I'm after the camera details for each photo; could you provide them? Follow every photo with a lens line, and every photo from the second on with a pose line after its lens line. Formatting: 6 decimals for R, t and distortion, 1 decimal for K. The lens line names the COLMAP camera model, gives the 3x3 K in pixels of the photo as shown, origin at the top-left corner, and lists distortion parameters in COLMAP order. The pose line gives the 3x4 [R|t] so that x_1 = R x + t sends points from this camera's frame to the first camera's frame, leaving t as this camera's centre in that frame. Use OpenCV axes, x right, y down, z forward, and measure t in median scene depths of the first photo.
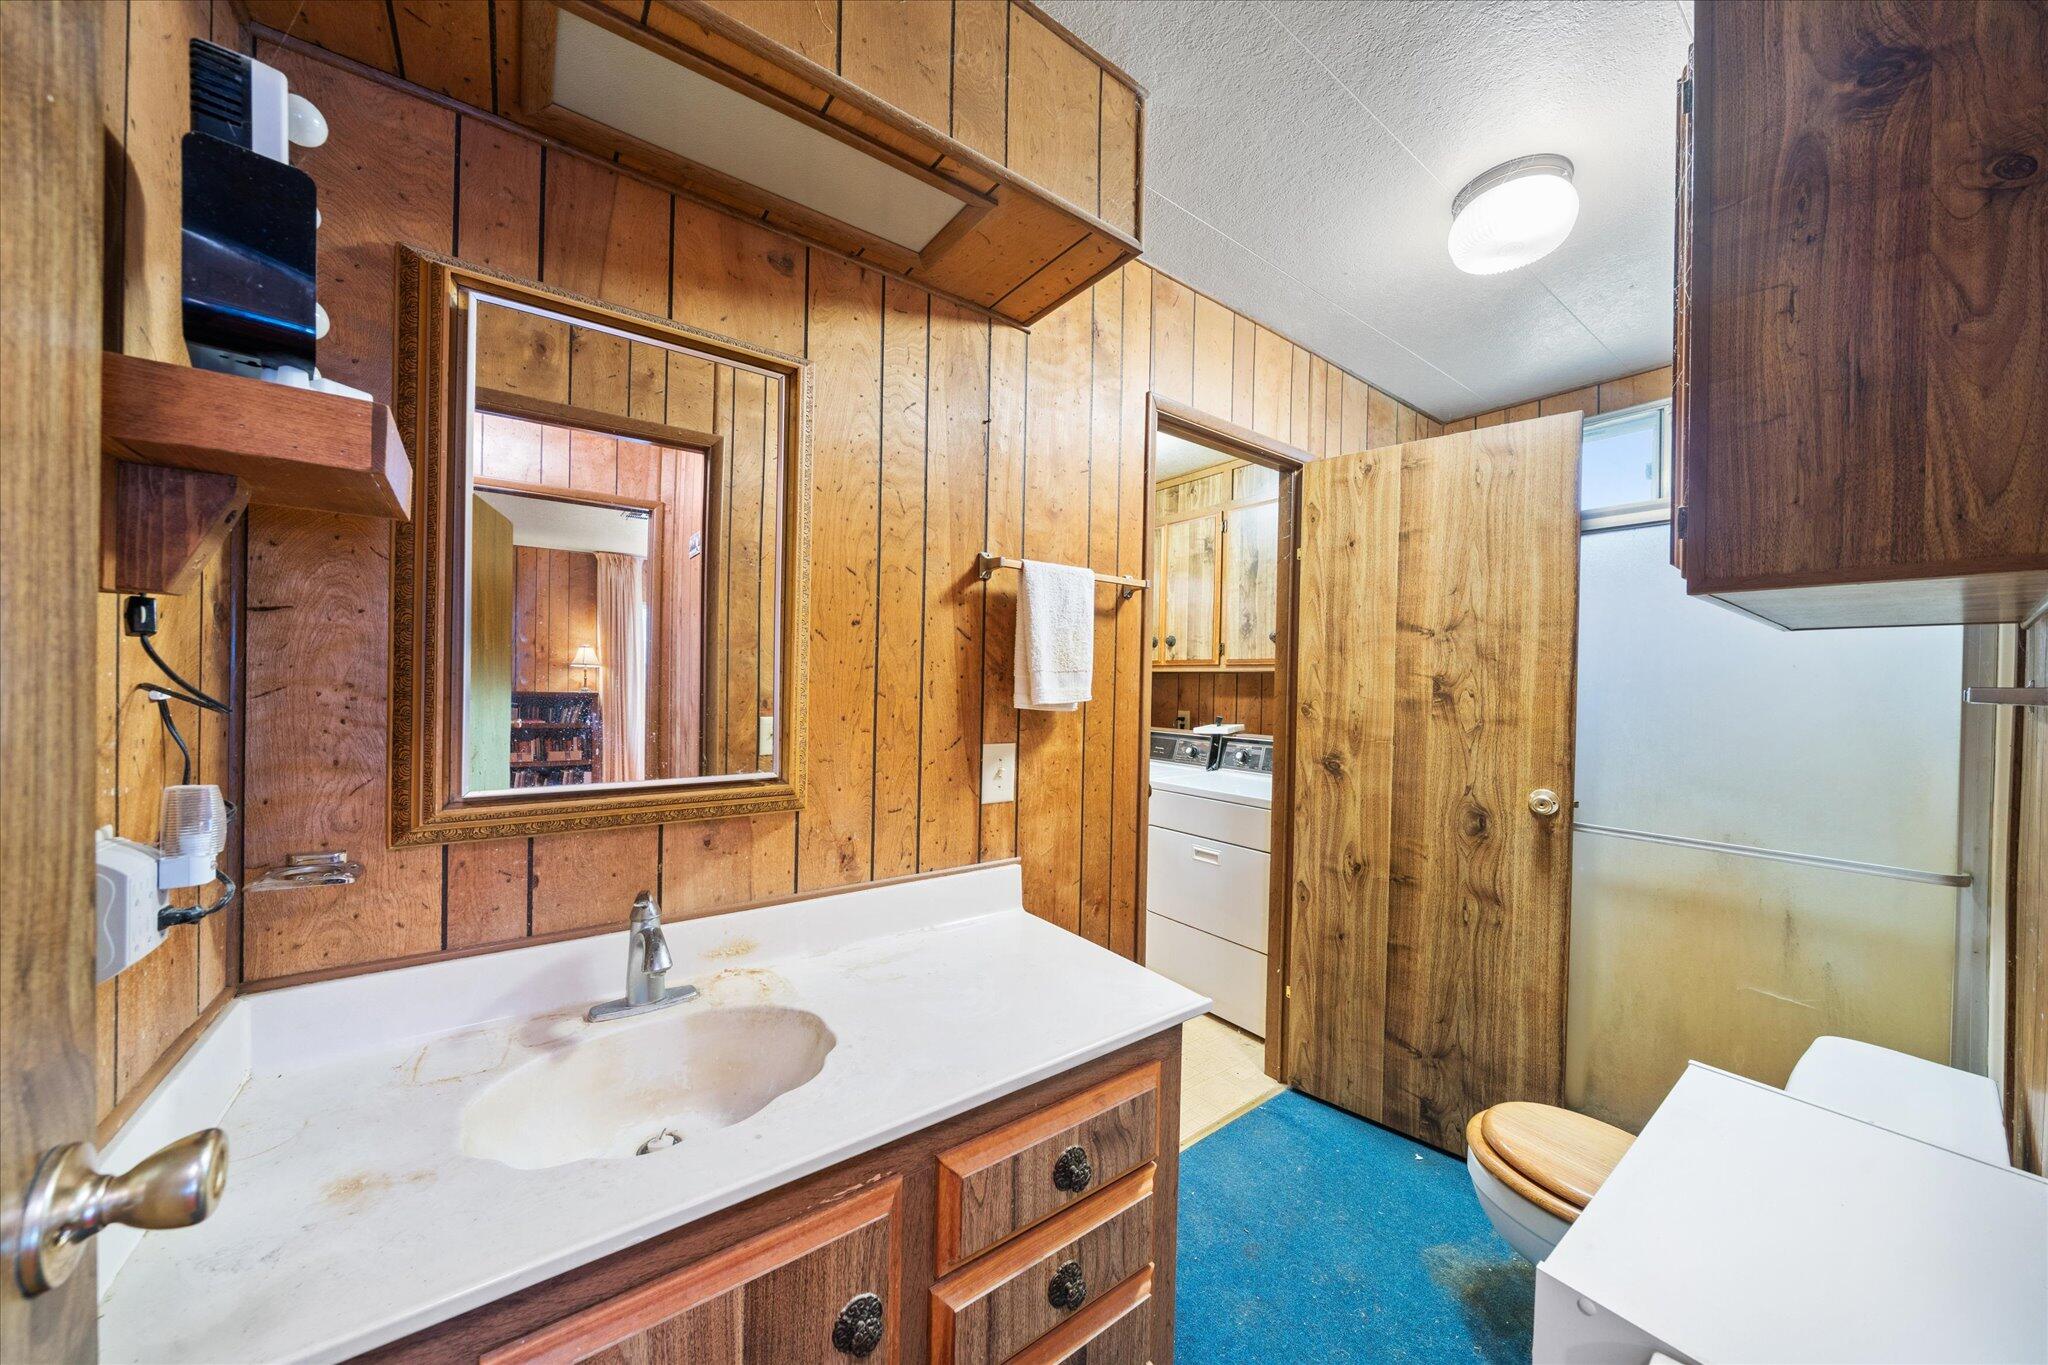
lens RADIAL K [[704.3, 0, 1025.0], [0, 704.3, 686.5], [0, 0, 1]] dist [0.000317, 0.000007]
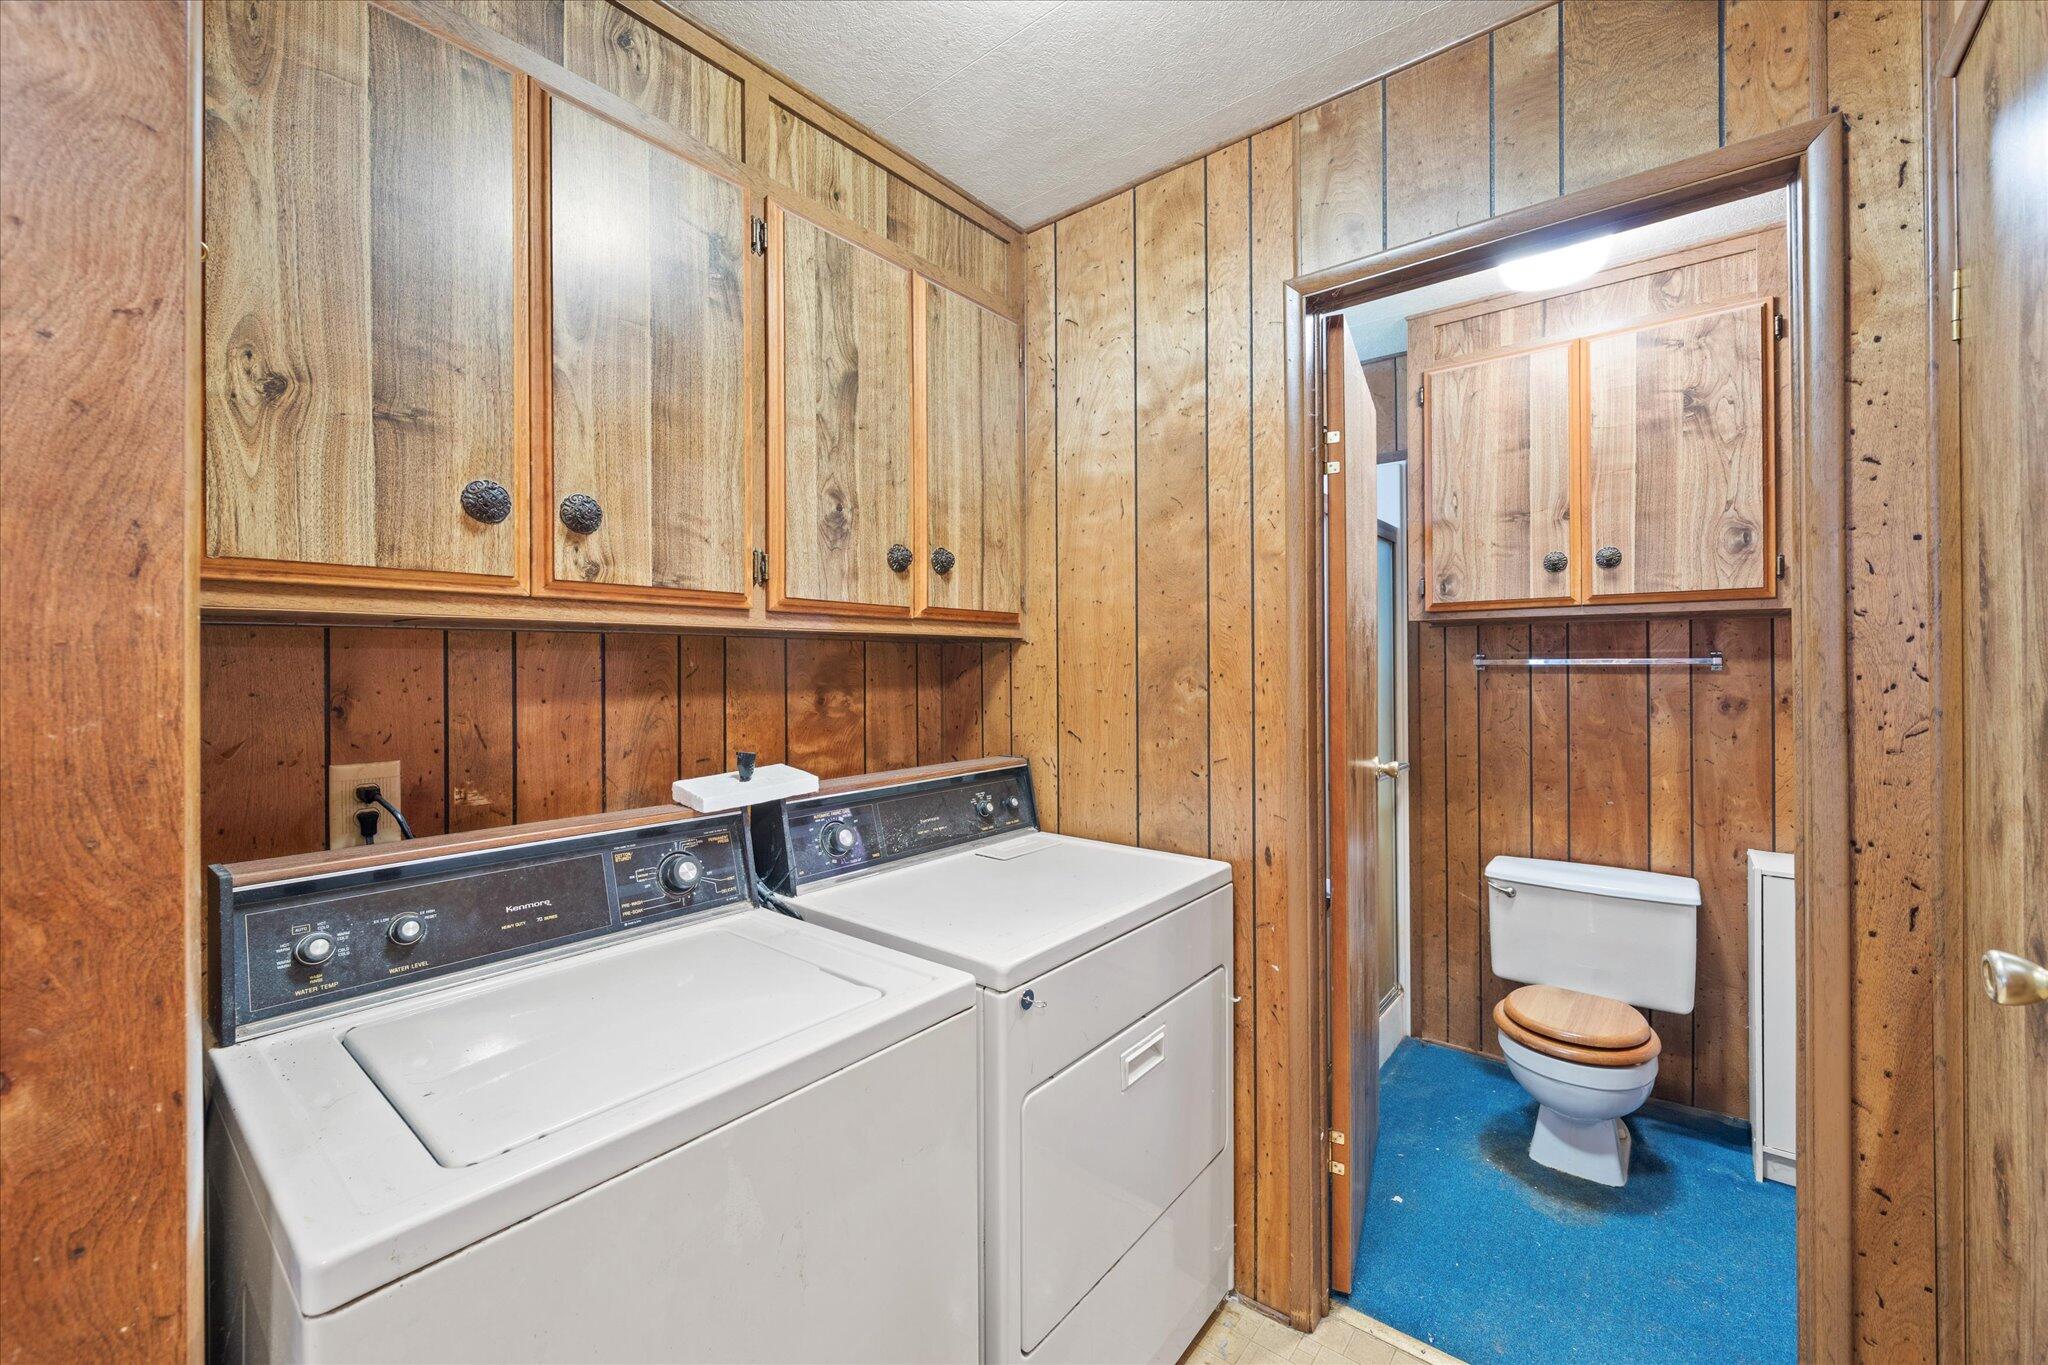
lens RADIAL K [[848.5, 0, 1026.9], [0, 848.5, 662.3], [0, 0, 1]] dist [-0.000281, 0.000019]
pose [[-0.267287, -0.014230, 0.963512, -0.179370], [0.002545, 0.999877, 0.015474, -0.010093], [-0.963614, 0.006588, -0.267218, 0.963792]]
